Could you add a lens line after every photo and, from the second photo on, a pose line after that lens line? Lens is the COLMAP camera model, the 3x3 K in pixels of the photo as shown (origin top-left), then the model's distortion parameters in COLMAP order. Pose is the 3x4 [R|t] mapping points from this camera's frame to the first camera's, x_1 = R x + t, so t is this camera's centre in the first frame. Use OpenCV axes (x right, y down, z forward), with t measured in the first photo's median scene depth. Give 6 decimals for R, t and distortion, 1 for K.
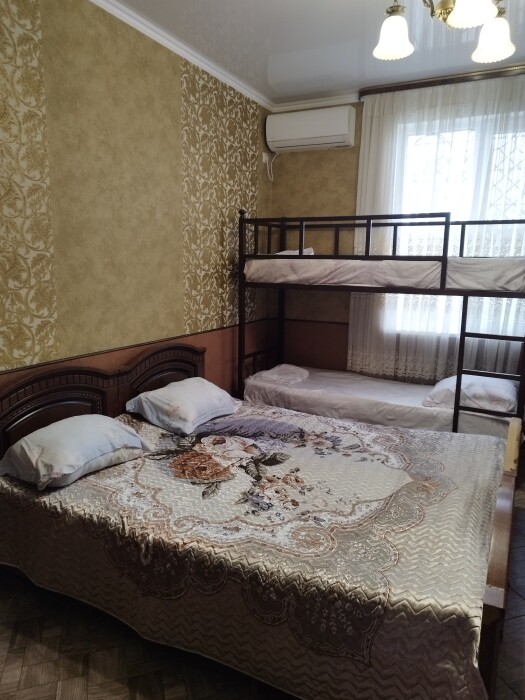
lens RADIAL K [[500.5, 0, 266.8], [0, 500.5, 348.0], [0, 0, 1]] dist [0.019564, -0.017207]
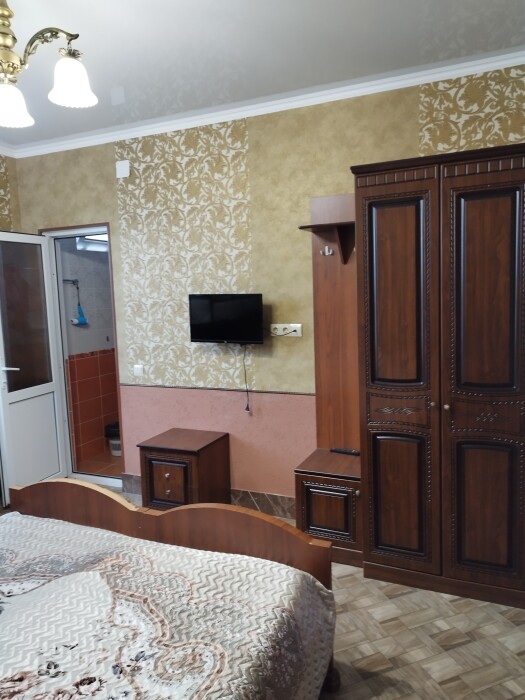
lens RADIAL K [[500.5, 0, 269.2], [0, 500.5, 350.1], [0, 0, 1]] dist [0.019564, -0.017207]
pose [[-0.047186, -0.127471, 0.990719, -0.445696], [0.200769, 0.970373, 0.134415, -0.144764], [-0.978502, 0.205248, -0.020196, 0.475241]]
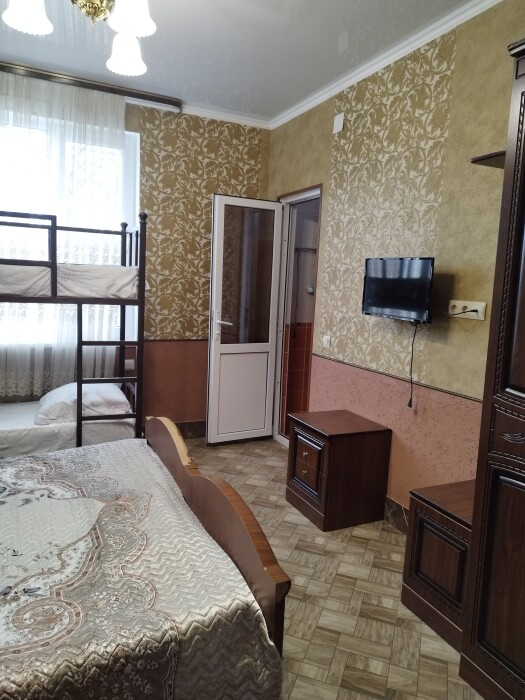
lens RADIAL K [[500.5, 0, 264.8], [0, 500.5, 348.5], [0, 0, 1]] dist [0.019564, -0.017207]
pose [[0.613037, -0.088534, 0.785078, -0.175257], [0.096637, 0.994643, 0.036706, -0.020793], [-0.784122, 0.053365, 0.618308, 0.135616]]
